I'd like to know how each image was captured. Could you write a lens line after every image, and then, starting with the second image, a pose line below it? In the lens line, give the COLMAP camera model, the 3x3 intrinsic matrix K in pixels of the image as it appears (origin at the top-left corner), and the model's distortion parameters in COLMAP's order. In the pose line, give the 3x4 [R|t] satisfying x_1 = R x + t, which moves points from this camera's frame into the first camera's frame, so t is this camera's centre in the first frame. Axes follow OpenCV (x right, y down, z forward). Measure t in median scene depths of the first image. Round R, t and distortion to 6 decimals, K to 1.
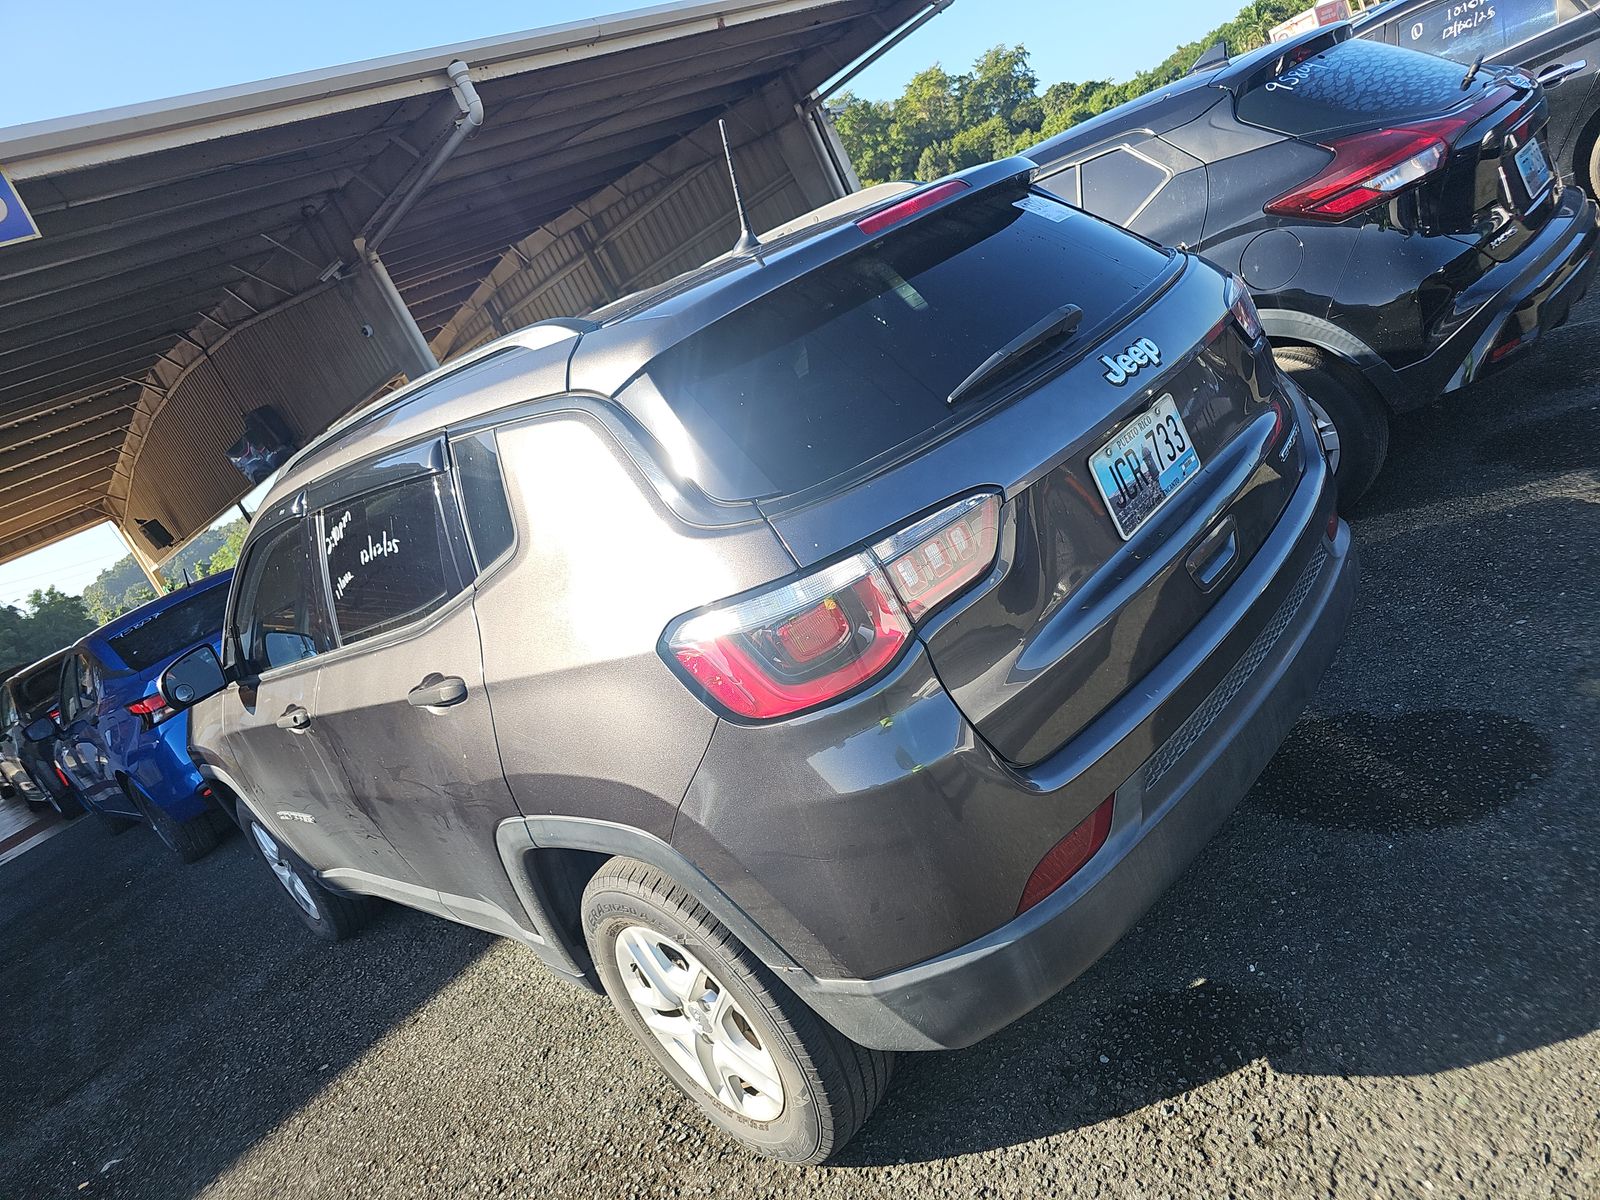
lens RADIAL K [[1041.9, 0, 786.9], [0, 1041.9, 598.2], [0, 0, 1]] dist [0.040368, -0.032704]
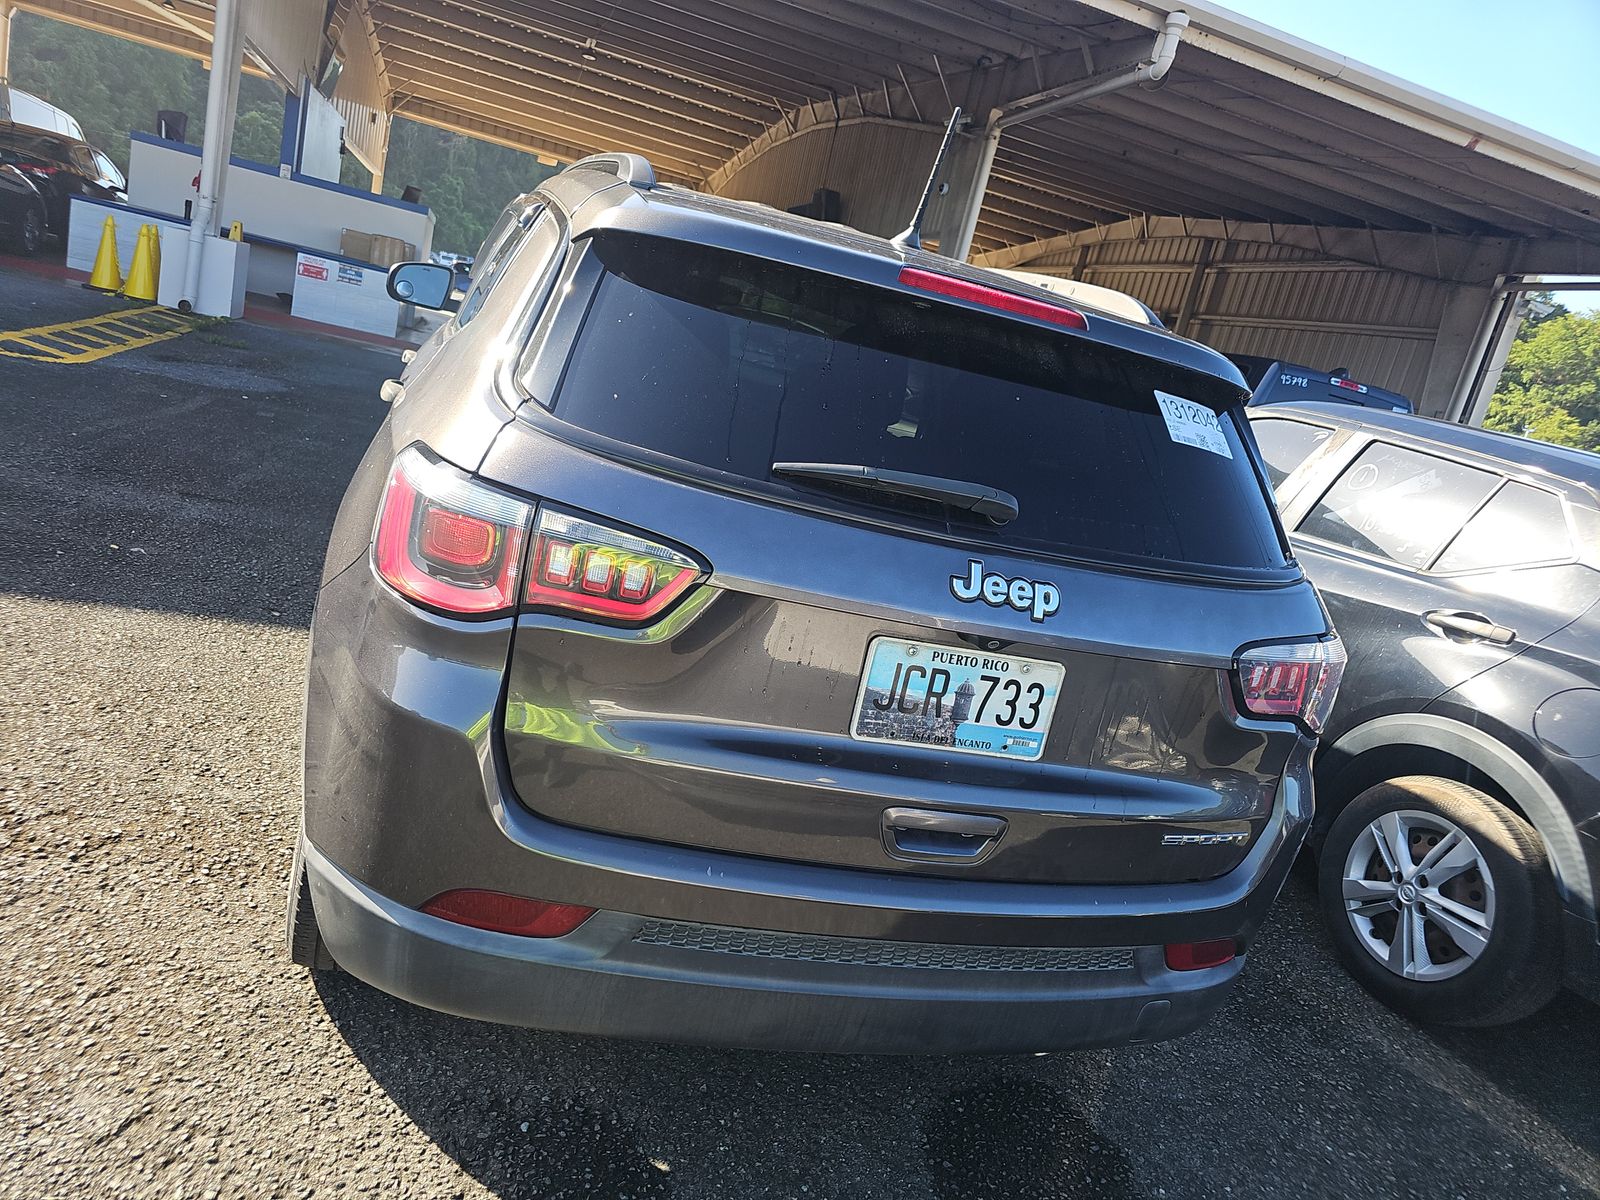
lens RADIAL K [[1041.9, 0, 786.9], [0, 1041.9, 598.2], [0, 0, 1]] dist [0.040368, -0.032704]
pose [[0.667070, 0.689794, -0.281430, 0.301671], [-0.675144, 0.719435, 0.163074, -0.161363], [0.314958, 0.081224, 0.945624, 0.112403]]
